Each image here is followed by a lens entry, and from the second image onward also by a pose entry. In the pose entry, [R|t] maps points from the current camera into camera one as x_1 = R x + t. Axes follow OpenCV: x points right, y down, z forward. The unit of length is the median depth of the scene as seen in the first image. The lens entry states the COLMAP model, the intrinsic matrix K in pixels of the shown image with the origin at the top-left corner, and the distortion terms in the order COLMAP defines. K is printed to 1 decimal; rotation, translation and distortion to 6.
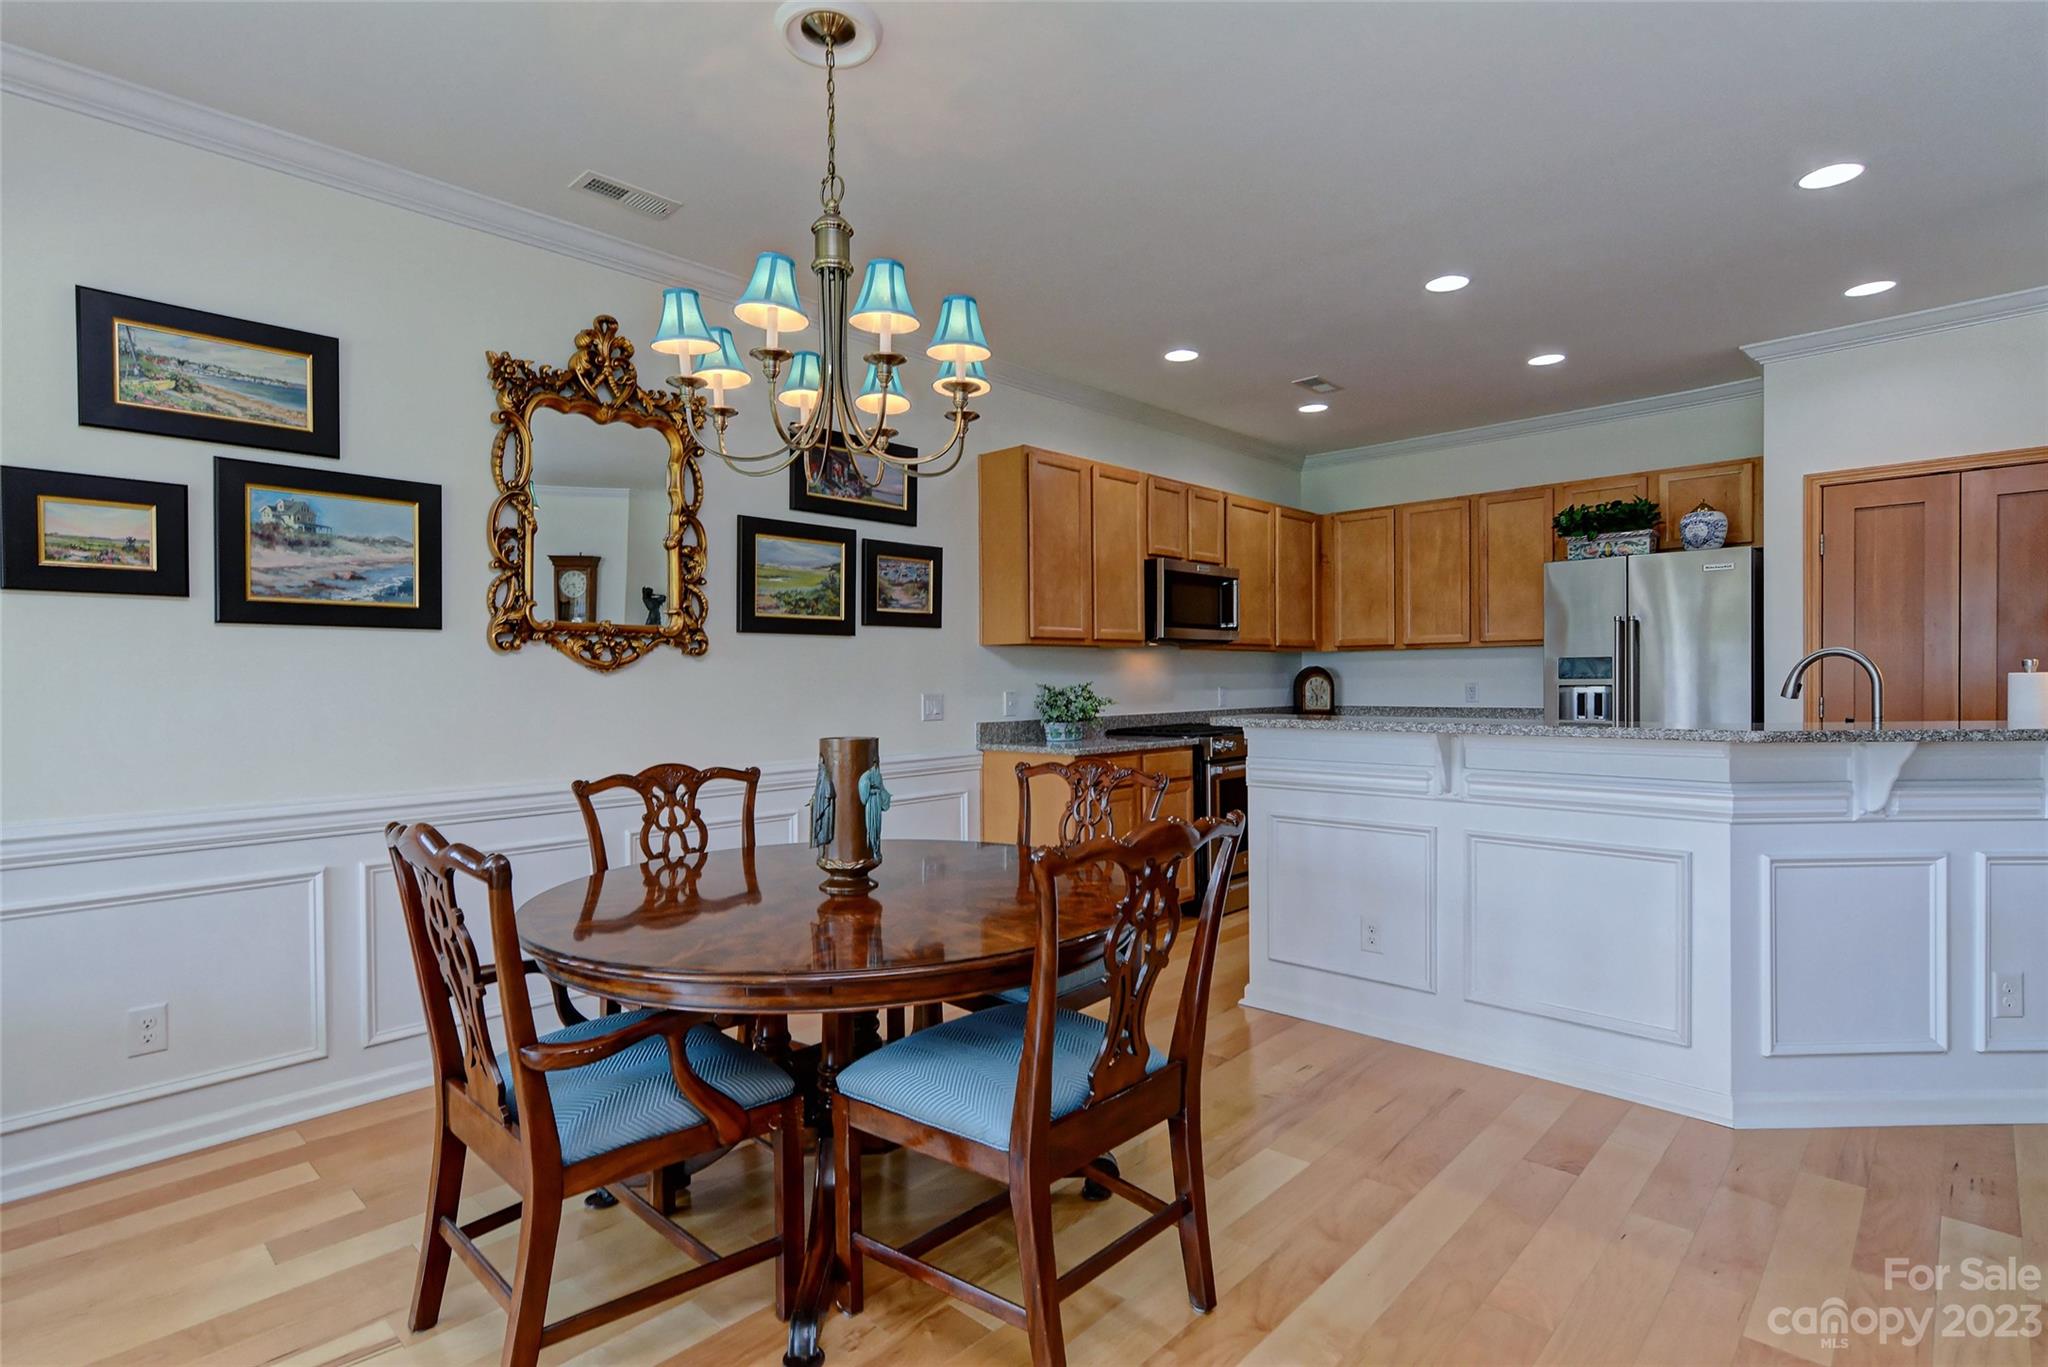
lens RADIAL K [[993.2, 0, 1021.6], [0, 993.2, 690.0], [0, 0, 1]] dist [0.003405, -0.001414]
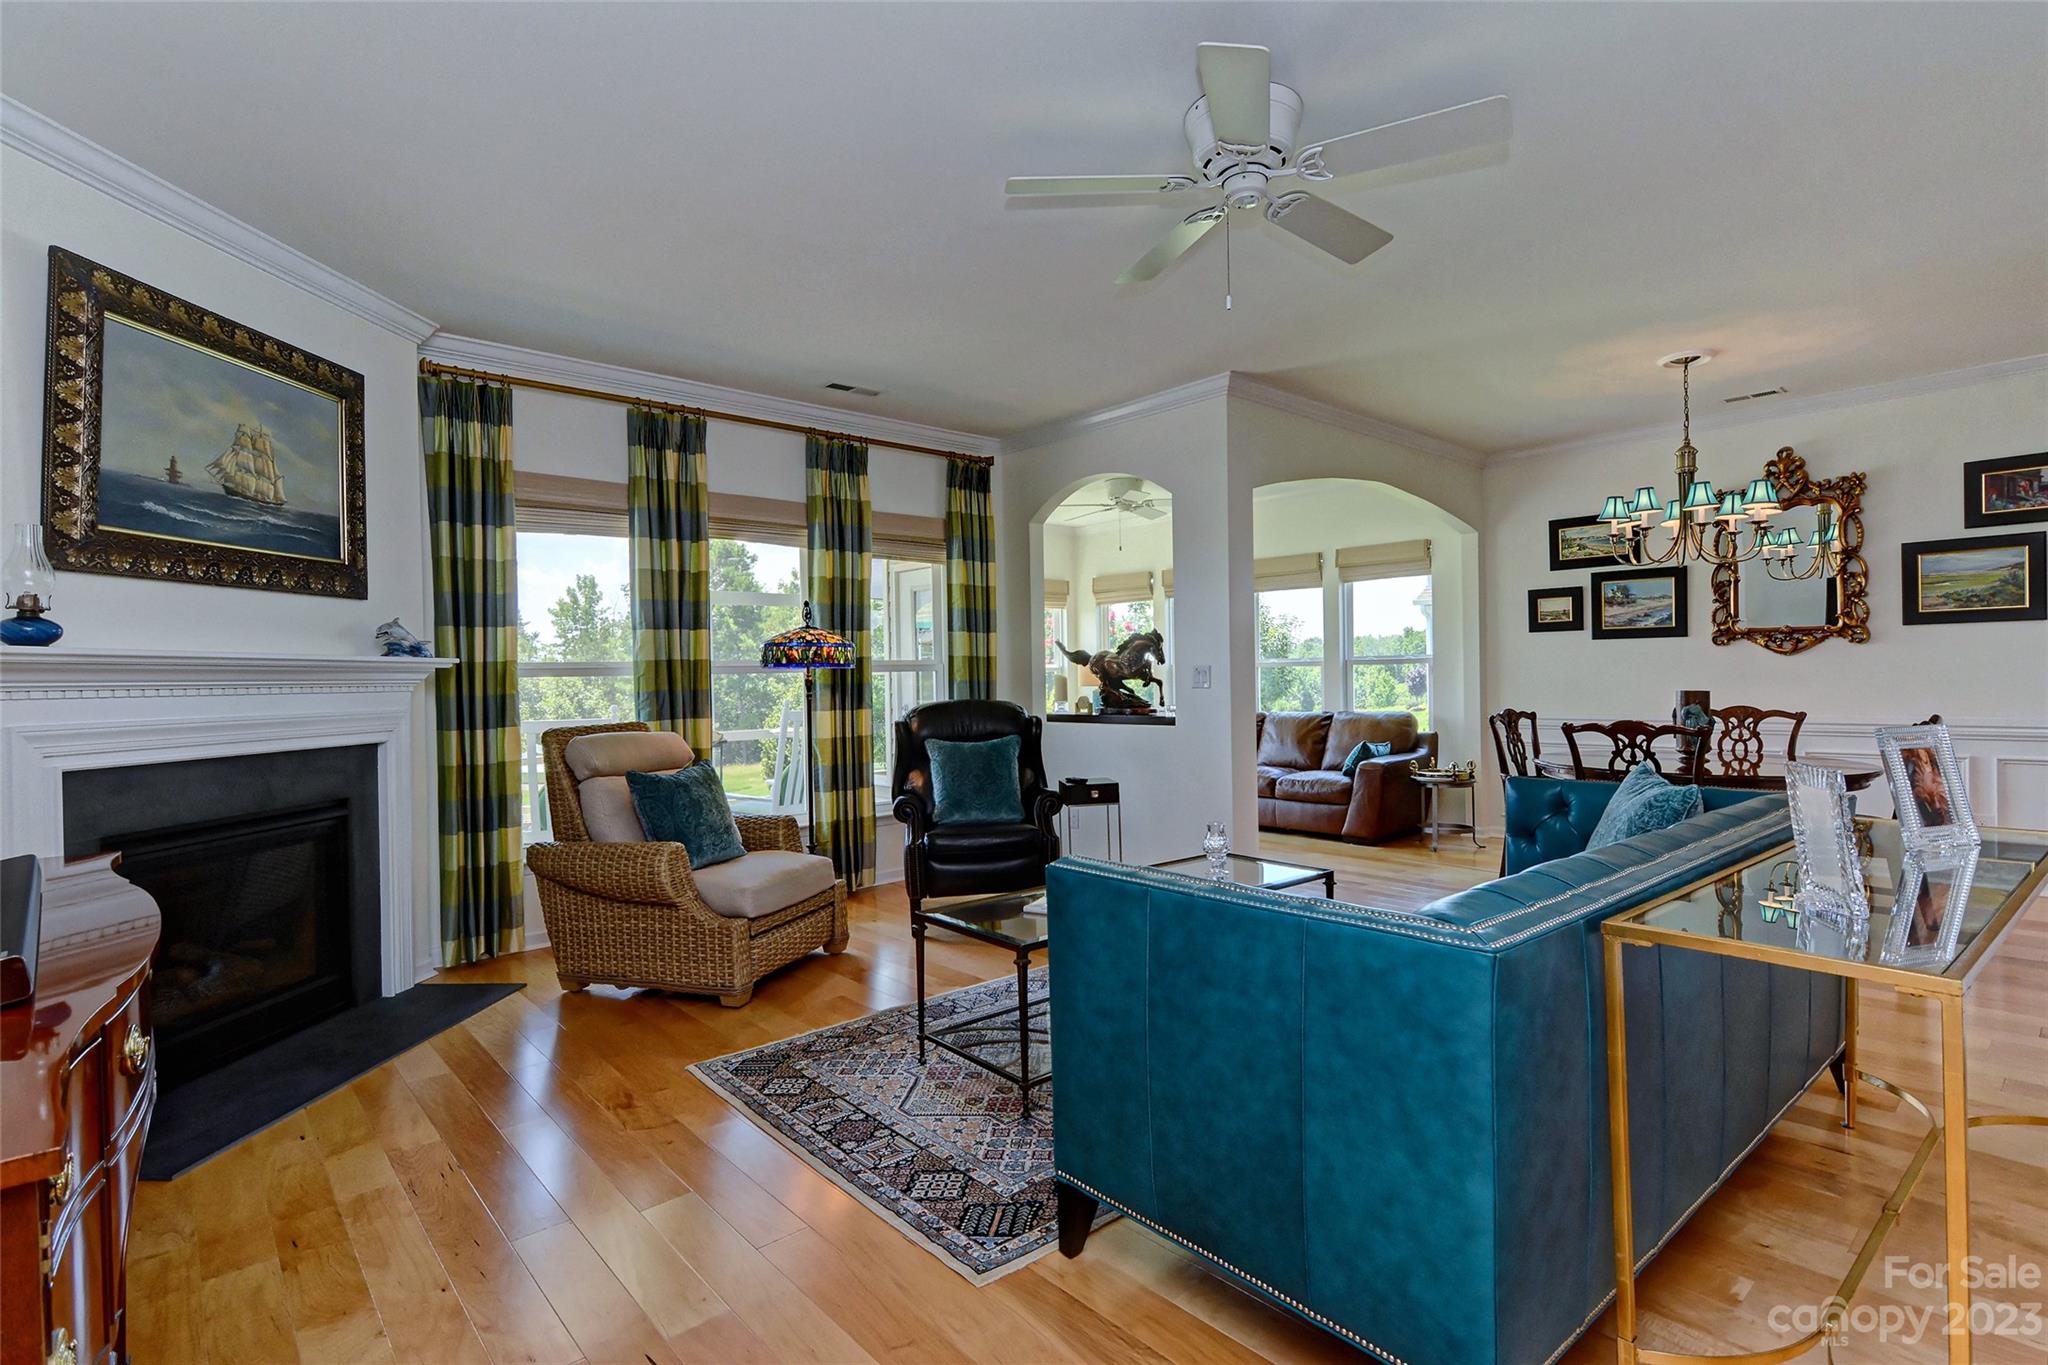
lens RADIAL K [[979.3, 0, 1019.9], [0, 979.3, 687.2], [0, 0, 1]] dist [0.000544, 0.000081]
pose [[-0.091443, 0.024277, -0.995514, 1.382993], [0.010317, 0.999672, 0.023431, -0.015879], [0.995757, -0.008129, -0.091663, -0.161500]]
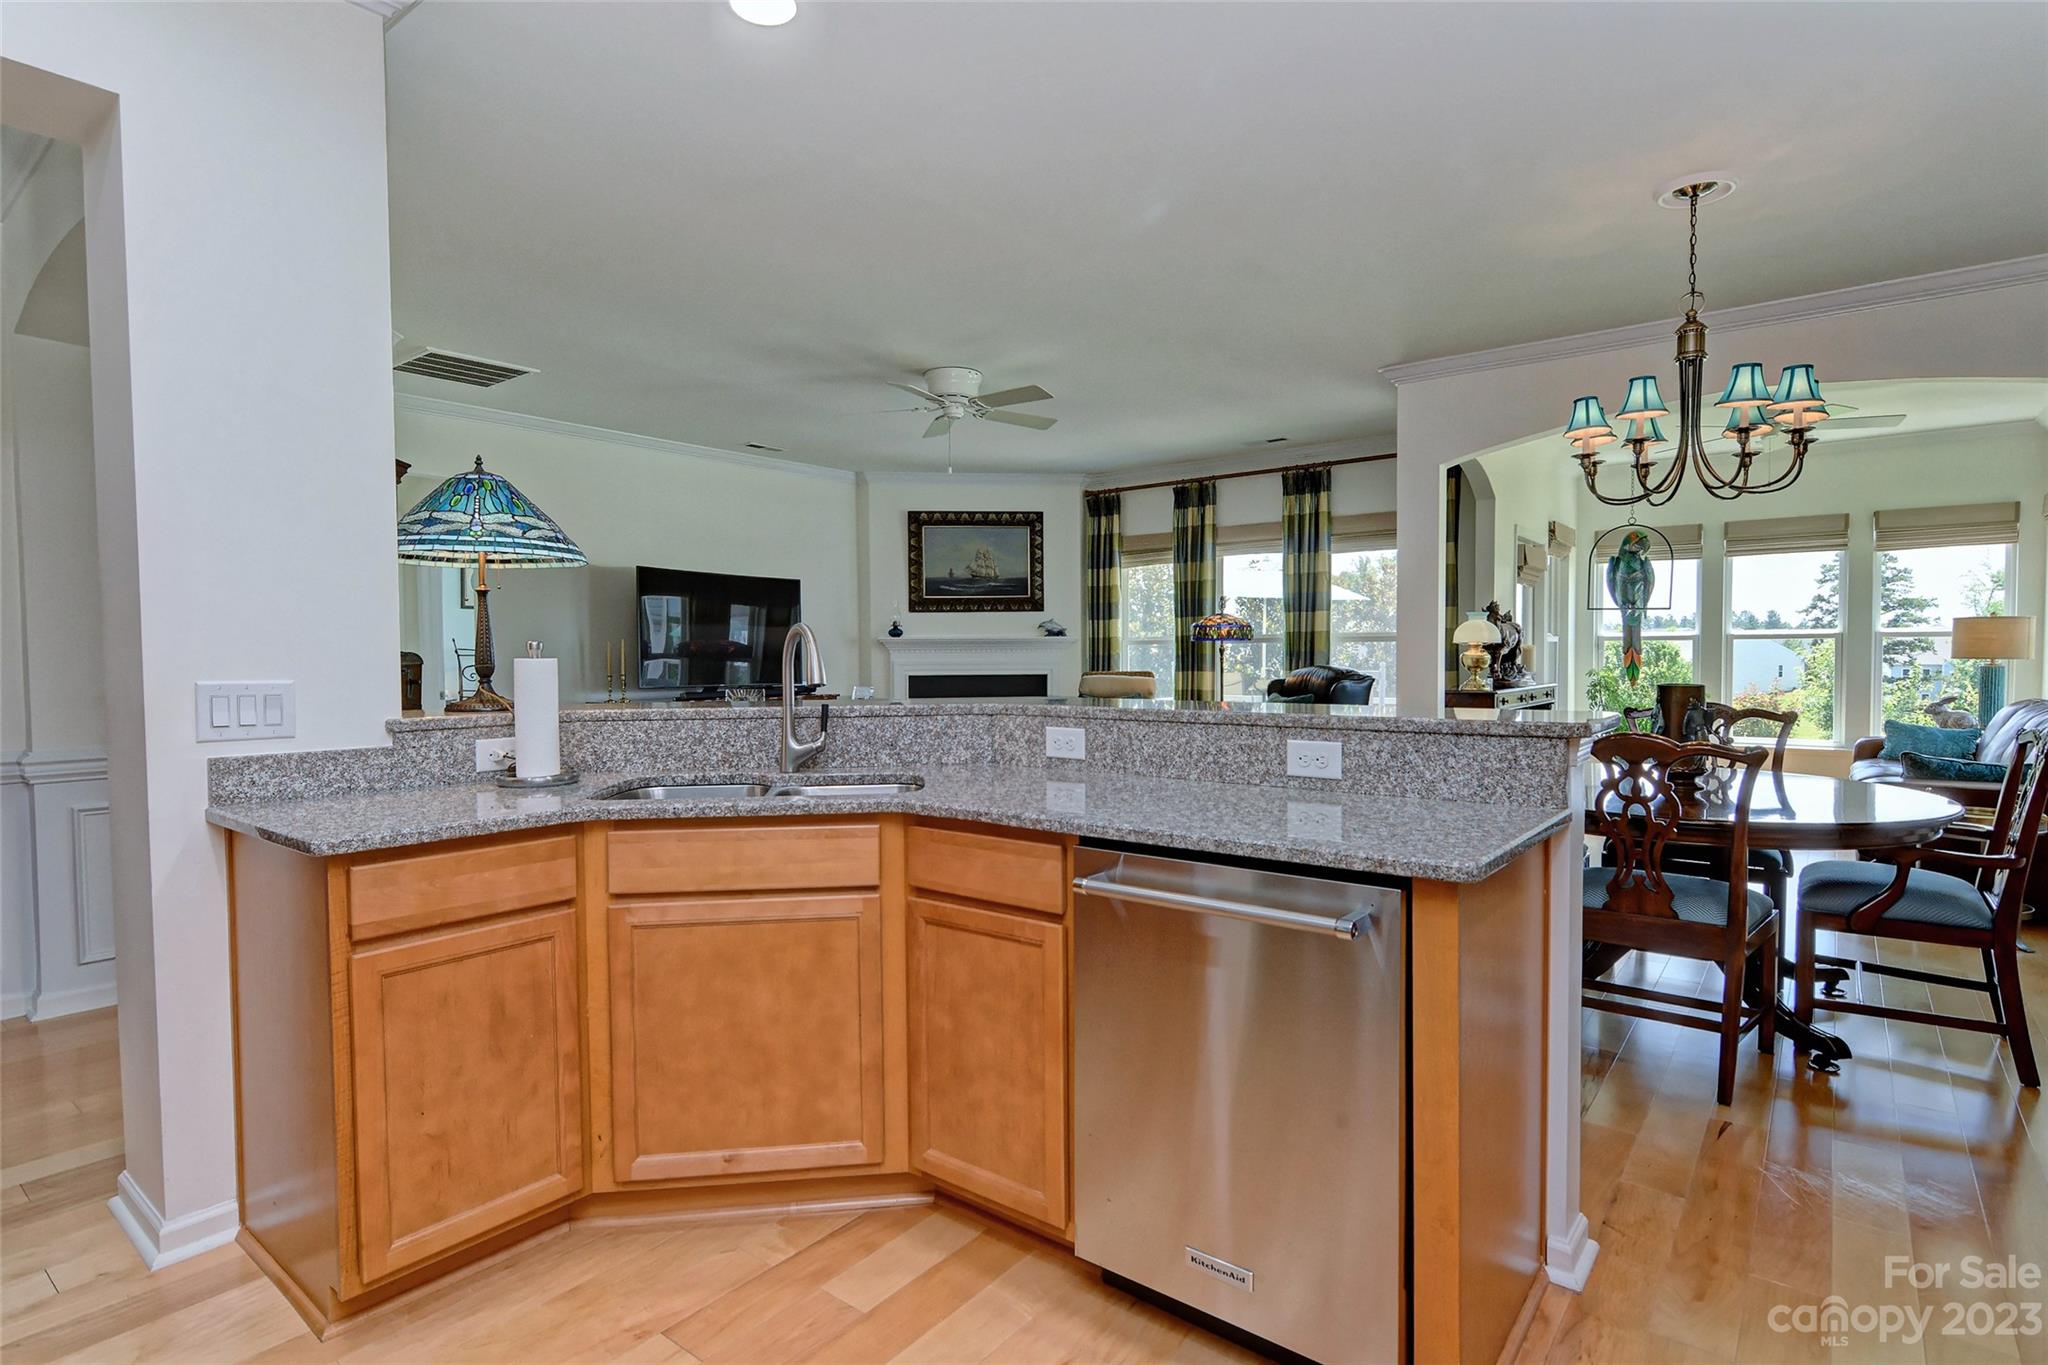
lens RADIAL K [[1020.7, 0, 1024.0], [0, 1020.7, 682.5], [0, 0, 1]] dist [0.003501, -0.001567]
pose [[-0.996069, 0.022640, -0.085640, 0.613136], [0.019164, 0.998967, 0.041194, -0.022829], [0.086484, 0.039390, -0.995474, 1.625367]]
